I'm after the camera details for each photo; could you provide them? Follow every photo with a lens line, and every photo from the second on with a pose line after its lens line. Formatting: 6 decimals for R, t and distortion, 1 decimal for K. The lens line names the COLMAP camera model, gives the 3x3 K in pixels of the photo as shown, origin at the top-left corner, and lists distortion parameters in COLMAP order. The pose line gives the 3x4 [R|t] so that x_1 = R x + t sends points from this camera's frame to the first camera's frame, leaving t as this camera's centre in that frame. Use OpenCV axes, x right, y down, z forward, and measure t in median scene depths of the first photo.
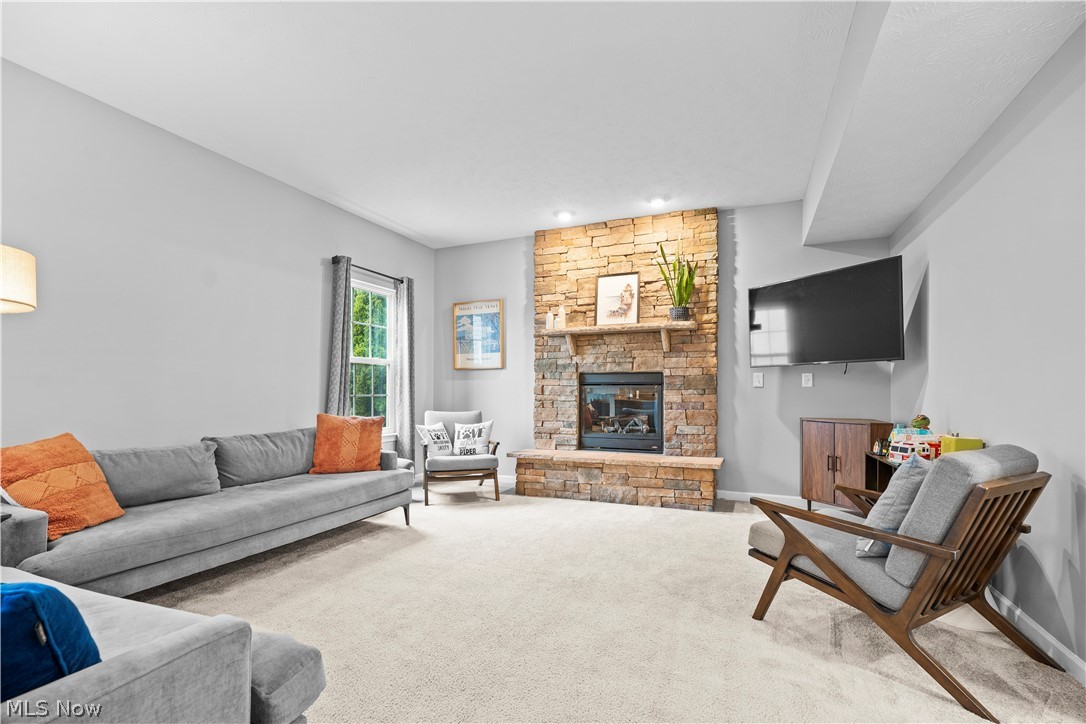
lens RADIAL K [[492.9, 0, 568.9], [0, 492.9, 380.4], [0, 0, 1]] dist [0.007394, -0.001517]
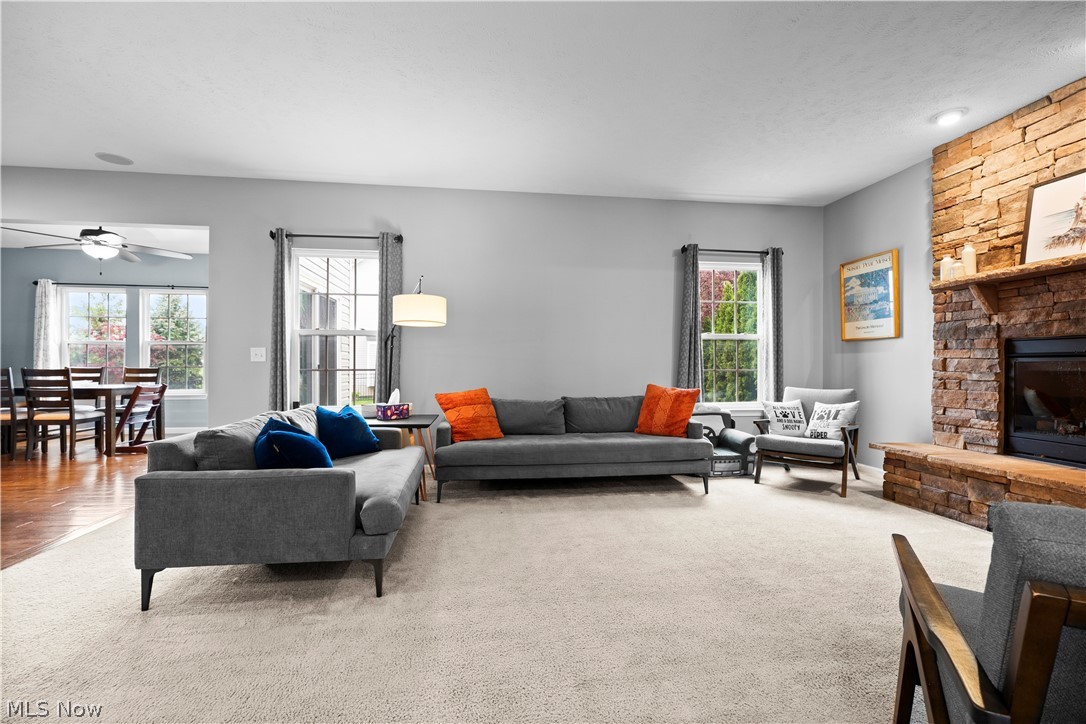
lens RADIAL K [[492.9, 0, 535.7], [0, 492.9, 359.0], [0, 0, 1]] dist [0.007394, -0.001517]
pose [[0.498920, -0.009202, -0.866599, 0.287830], [0.015397, 0.999880, -0.001753, 0.003140], [0.866512, -0.012468, 0.499001, 0.119948]]
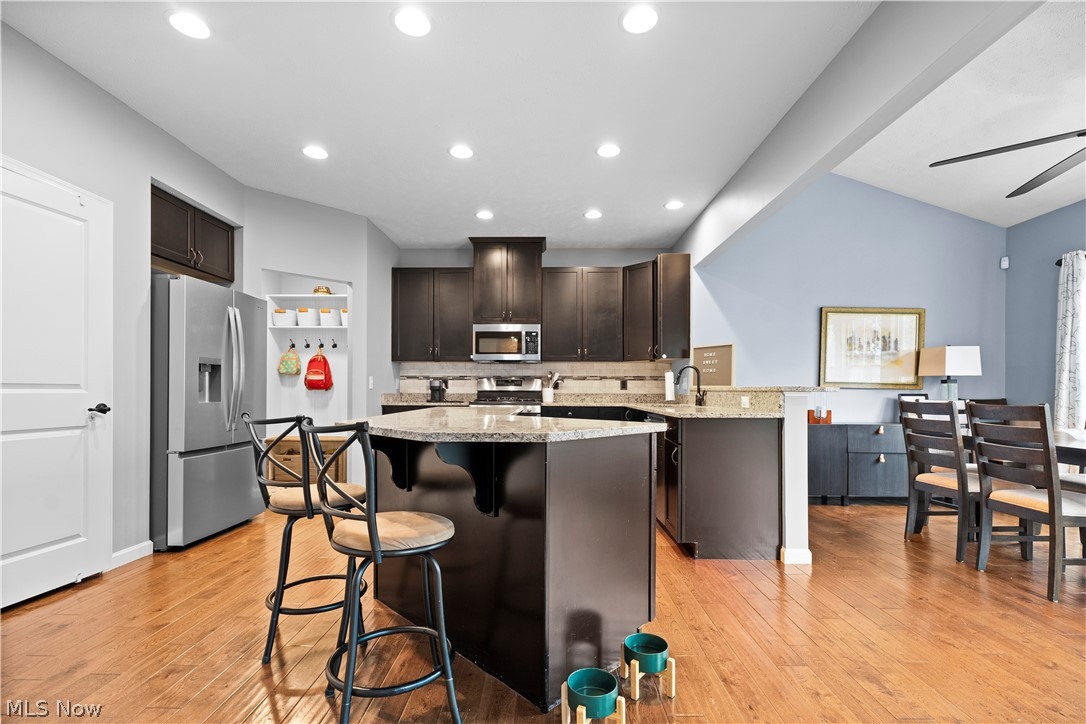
lens RADIAL K [[492.9, 0, 543.0], [0, 492.9, 393.0], [0, 0, 1]] dist [0.007394, -0.001517]
pose [[-0.927456, -0.006596, -0.373874, -0.484154], [-0.001469, 0.999901, -0.013998, 0.002796], [0.373929, -0.012433, -0.927374, 0.055301]]
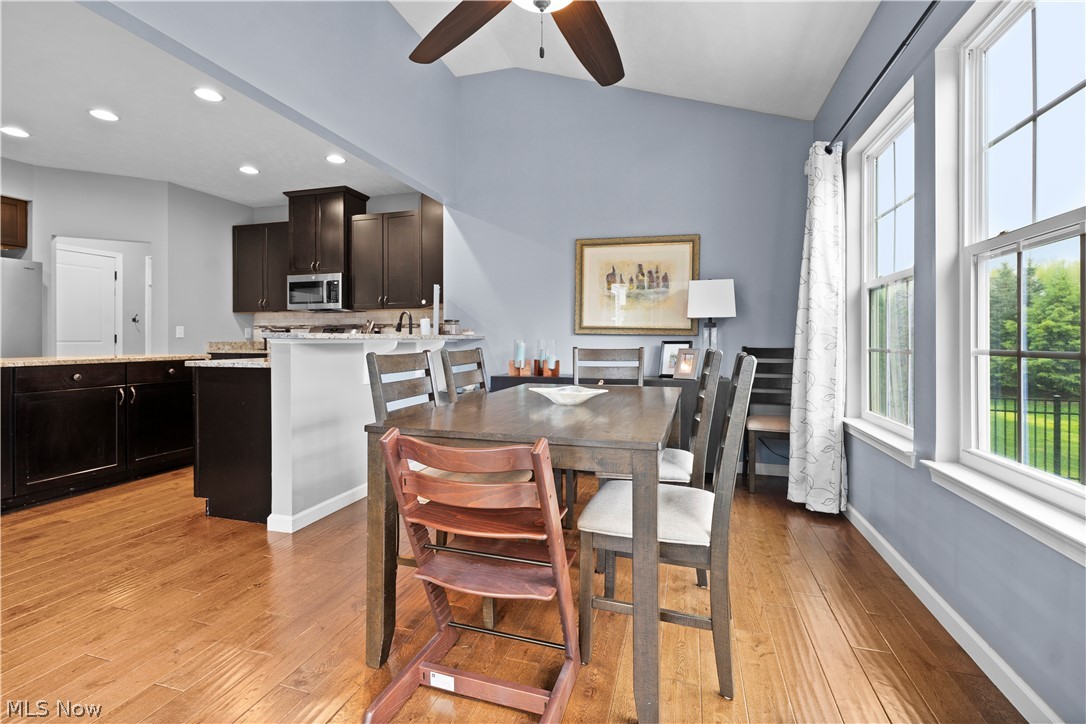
lens RADIAL K [[492.9, 0, 534.8], [0, 492.9, 339.2], [0, 0, 1]] dist [0.007394, -0.001517]
pose [[-0.994409, -0.005445, -0.105454, -1.215579], [-0.003346, 0.999793, -0.020075, 0.003252], [0.105542, -0.019610, -0.994222, 0.178203]]
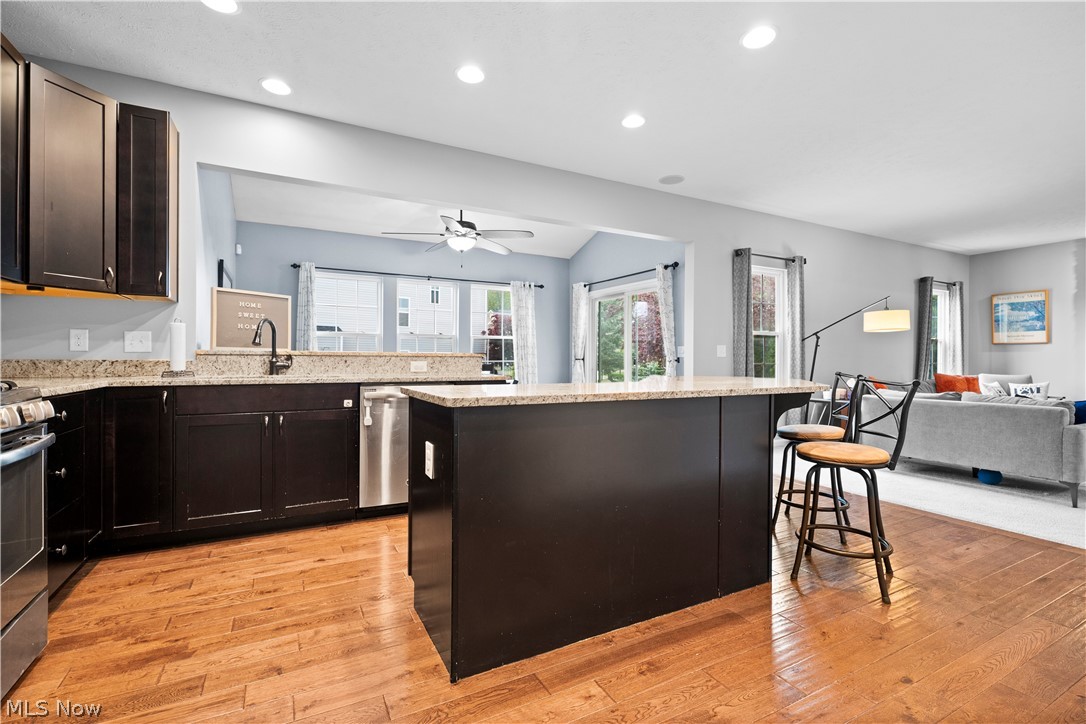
lens RADIAL K [[492.9, 0, 533.5], [0, 492.9, 356.7], [0, 0, 1]] dist [0.007394, -0.001517]
pose [[0.771050, -0.001776, -0.636772, -0.388490], [0.009994, 0.999907, 0.009312, -0.014855], [0.636696, -0.013544, 0.770996, -0.979534]]
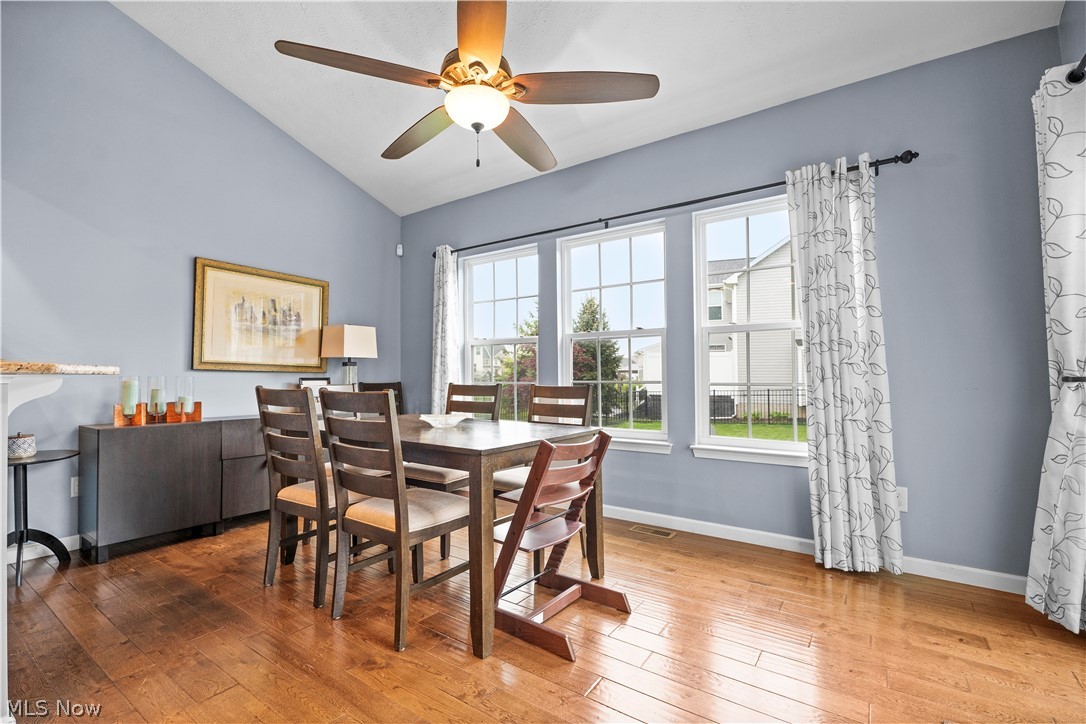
lens RADIAL K [[492.9, 0, 538.8], [0, 492.9, 354.9], [0, 0, 1]] dist [0.007394, -0.001517]
pose [[-0.210724, -0.050374, -0.976247, -0.788099], [0.018476, 0.998288, -0.055499, 0.004219], [0.977371, -0.029732, -0.209432, -0.028855]]
